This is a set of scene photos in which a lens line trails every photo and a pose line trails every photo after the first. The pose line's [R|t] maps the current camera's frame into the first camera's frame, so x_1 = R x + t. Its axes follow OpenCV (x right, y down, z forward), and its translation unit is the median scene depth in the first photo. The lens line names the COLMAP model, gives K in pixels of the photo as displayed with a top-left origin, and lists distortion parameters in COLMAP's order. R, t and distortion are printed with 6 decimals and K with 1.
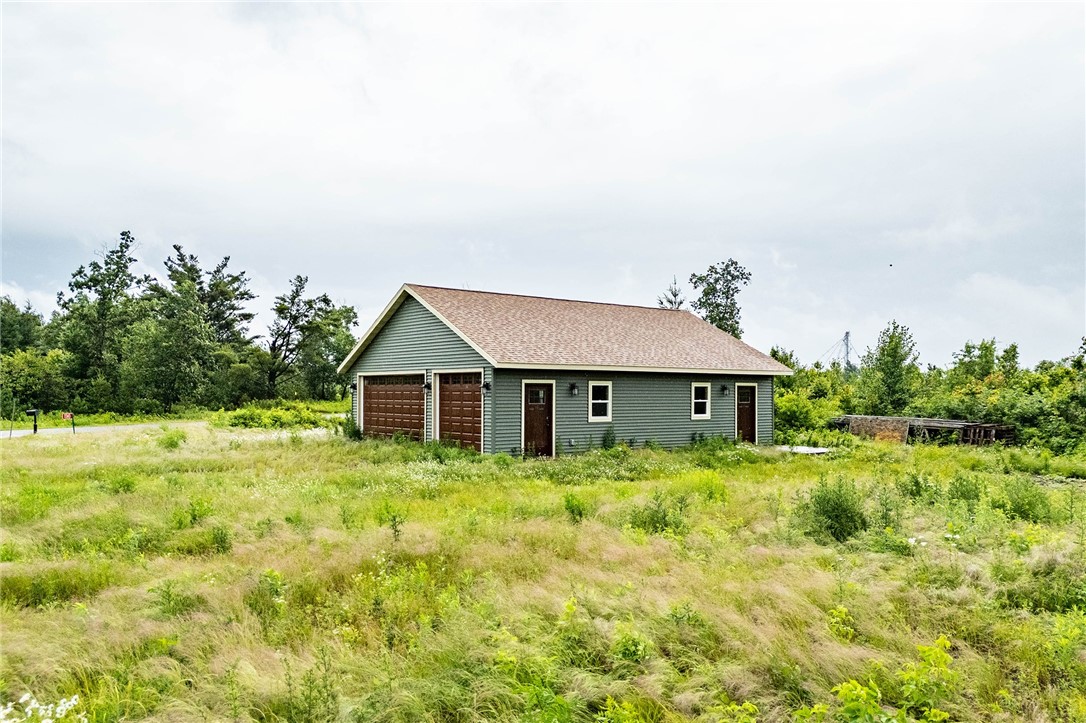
lens RADIAL K [[770.5, 0, 543.0], [0, 770.5, 361.5], [0, 0, 1]] dist [-0.000773, -0.002333]
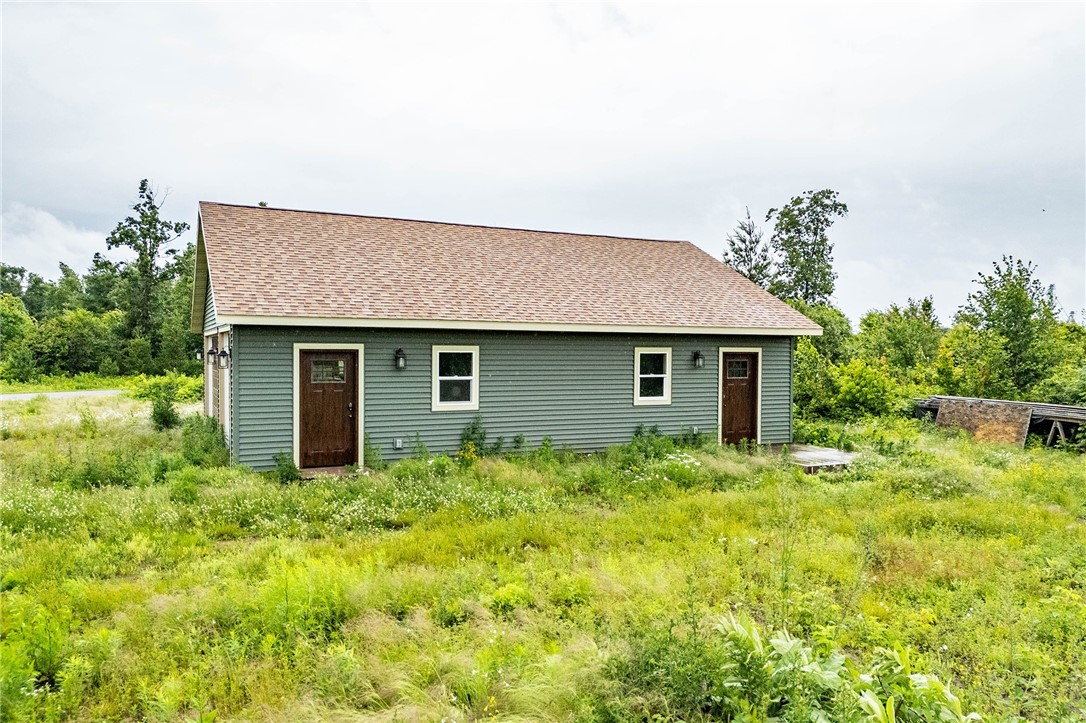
lens RADIAL K [[770.5, 0, 543.0], [0, 770.5, 361.5], [0, 0, 1]] dist [-0.000773, -0.002333]
pose [[0.979509, 0.004732, -0.201346, 0.242003], [0.005918, 0.998616, 0.052257, 0.005458], [0.201315, -0.052377, 0.978125, 0.357358]]
